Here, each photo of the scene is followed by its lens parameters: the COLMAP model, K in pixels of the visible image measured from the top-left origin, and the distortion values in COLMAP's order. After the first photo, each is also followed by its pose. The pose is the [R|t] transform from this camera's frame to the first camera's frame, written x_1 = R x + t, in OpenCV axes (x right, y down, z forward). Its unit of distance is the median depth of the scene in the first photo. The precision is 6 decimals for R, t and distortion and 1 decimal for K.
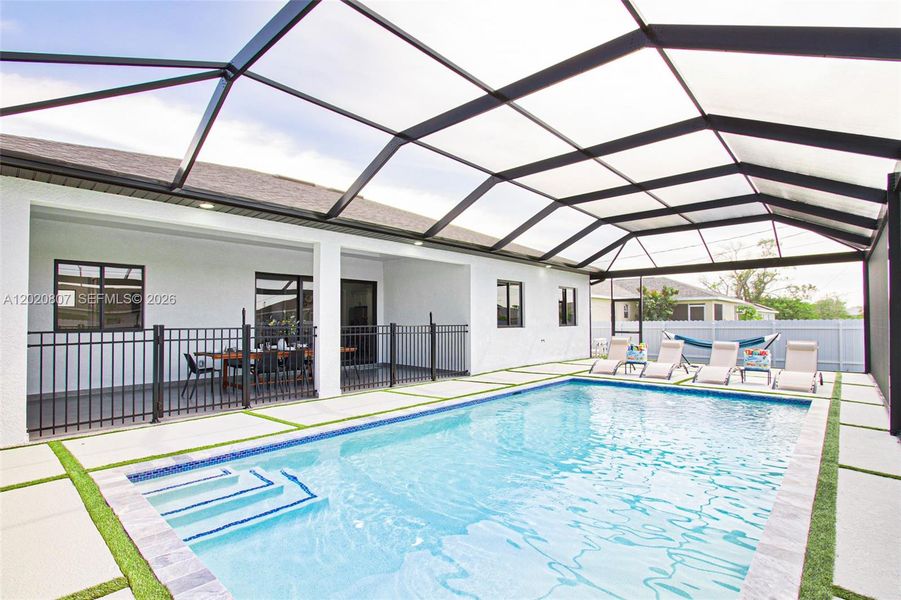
lens RADIAL K [[423.7, 0, 446.5], [0, 423.7, 307.0], [0, 0, 1]] dist [-0.019305, 0.000886]
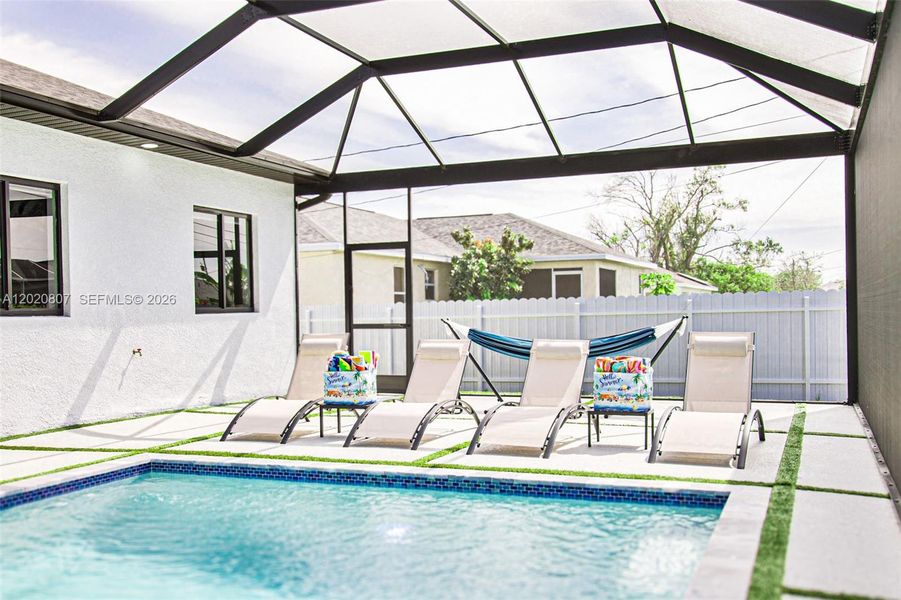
lens RADIAL K [[880.9, 0, 452.4], [0, 880.9, 300.8], [0, 0, 1]] dist [0.001651, 0.000000]
pose [[0.933309, -0.008628, 0.358972, 0.237523], [0.003577, 0.999885, 0.014732, 0.029015], [-0.359057, -0.012465, 0.933232, 0.236651]]
